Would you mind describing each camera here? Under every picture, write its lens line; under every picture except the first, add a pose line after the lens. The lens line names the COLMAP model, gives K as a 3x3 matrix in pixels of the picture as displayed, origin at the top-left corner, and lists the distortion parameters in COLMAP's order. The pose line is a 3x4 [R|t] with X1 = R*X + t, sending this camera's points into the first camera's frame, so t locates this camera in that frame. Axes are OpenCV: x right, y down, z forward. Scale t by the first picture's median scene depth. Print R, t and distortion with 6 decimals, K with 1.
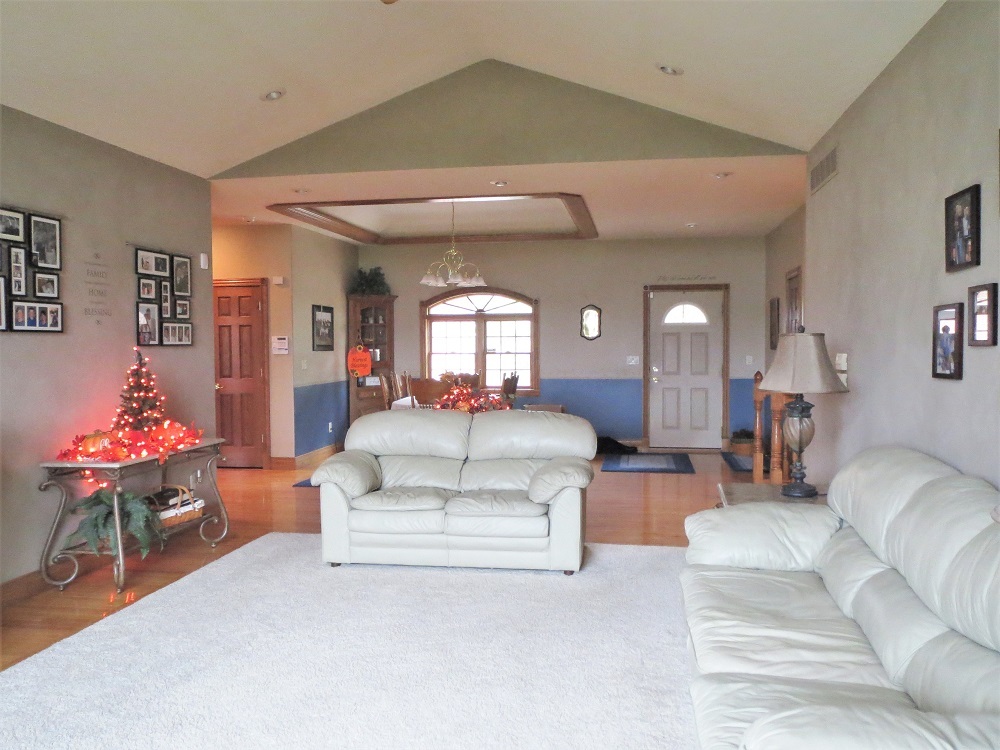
lens RADIAL K [[840.2, 0, 497.8], [0, 840.2, 374.8], [0, 0, 1]] dist [-0.035526, 0.028126]
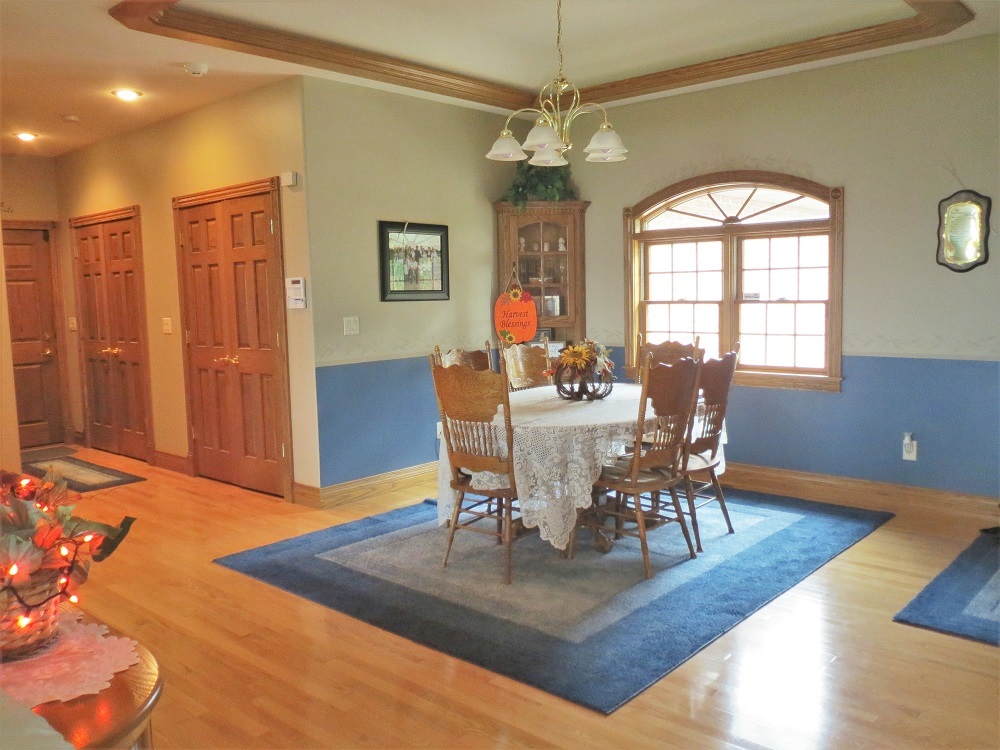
lens RADIAL K [[840.2, 0, 503.7], [0, 840.2, 375.3], [0, 0, 1]] dist [-0.035526, 0.028126]
pose [[0.843591, 0.041517, -0.535380, 0.142063], [-0.003112, 0.997368, 0.072439, -0.017633], [0.536978, -0.059443, 0.841499, 0.488360]]
